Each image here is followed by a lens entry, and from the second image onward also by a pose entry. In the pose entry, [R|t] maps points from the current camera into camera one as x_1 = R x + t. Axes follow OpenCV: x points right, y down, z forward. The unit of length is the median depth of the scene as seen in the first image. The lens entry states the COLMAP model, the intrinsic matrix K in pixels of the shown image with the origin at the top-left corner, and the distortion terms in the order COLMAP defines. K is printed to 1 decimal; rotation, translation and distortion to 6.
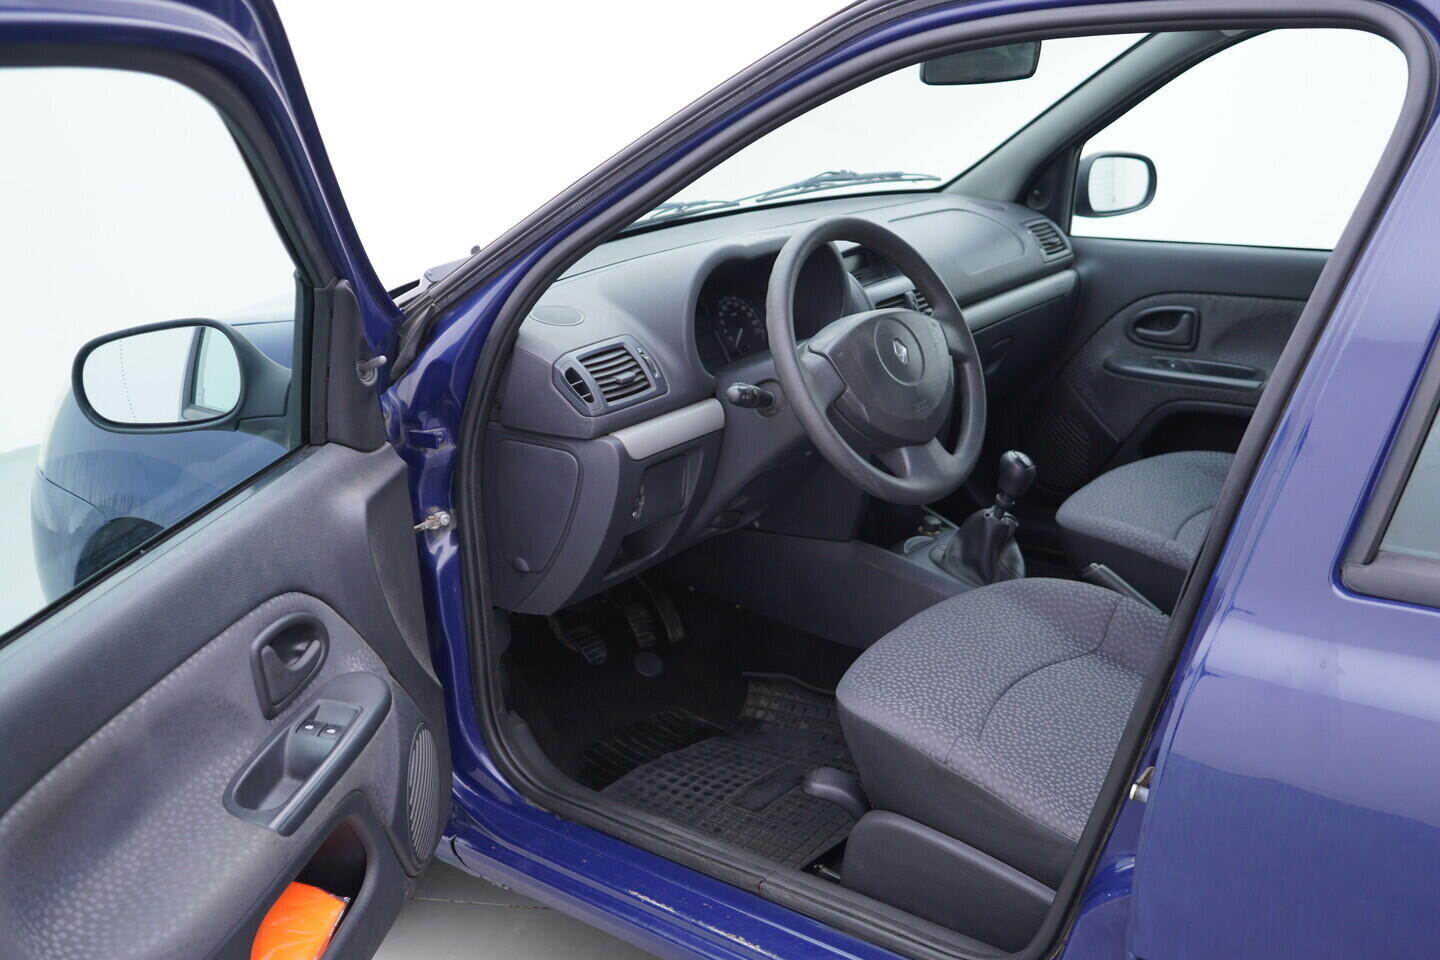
lens RADIAL K [[1497.5, 0, 720.0], [0, 1497.5, 480.0], [0, 0, 1]] dist [-0.000437, 0.029810]
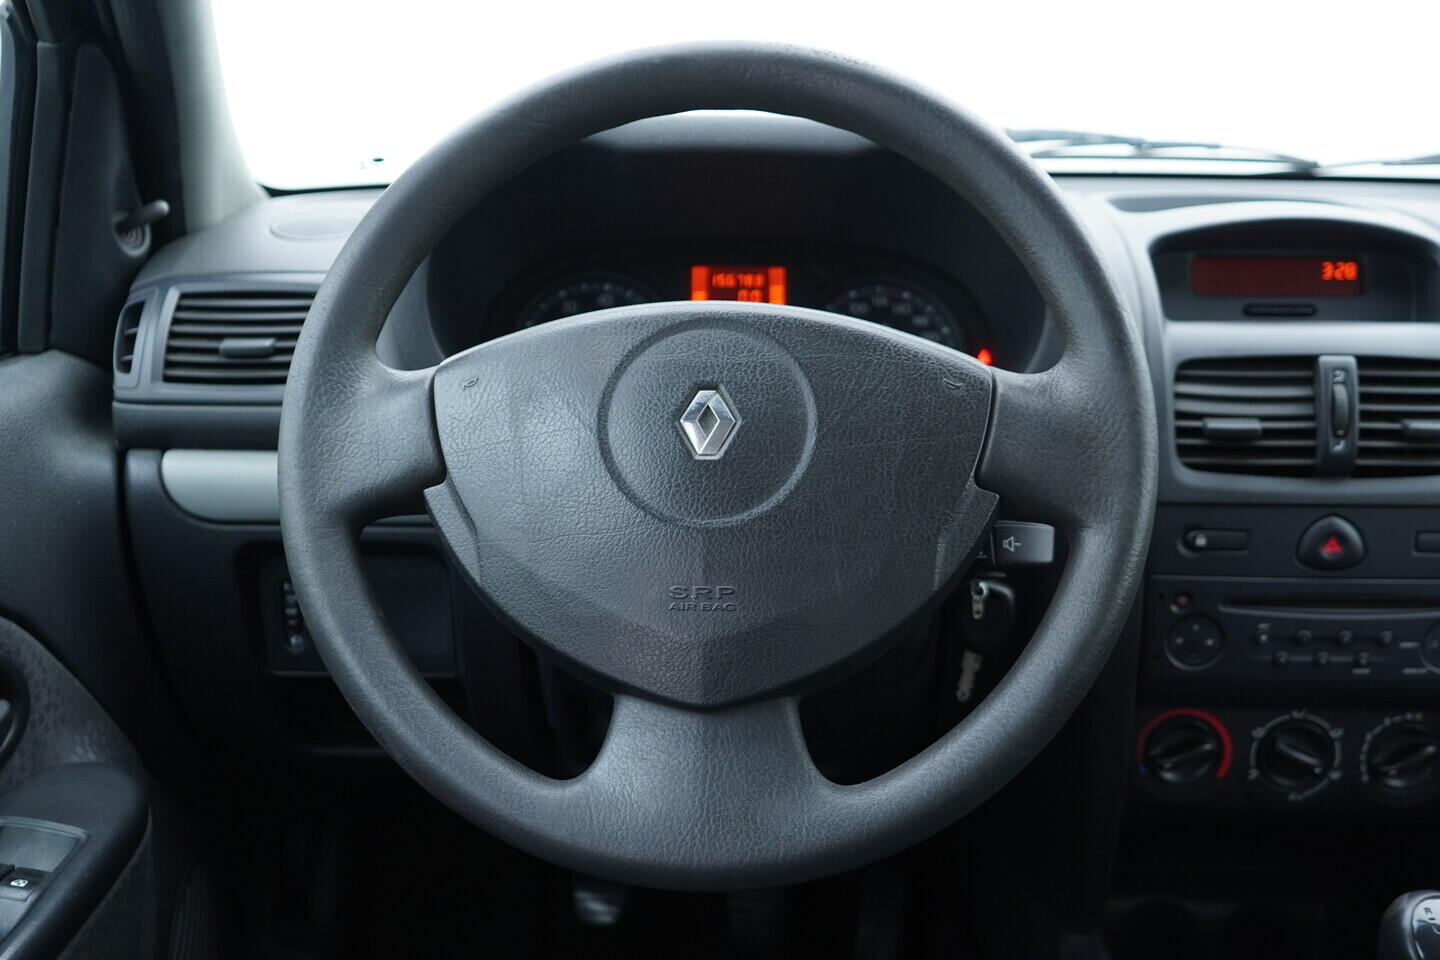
lens RADIAL K [[1497.5, 0, 720.0], [0, 1497.5, 480.0], [0, 0, 1]] dist [-0.000437, 0.029810]
pose [[0.596402, 0.226608, -0.770035, 0.319702], [-0.271762, 0.959672, 0.071932, -0.082221], [0.755282, 0.166366, 0.633934, 0.656300]]
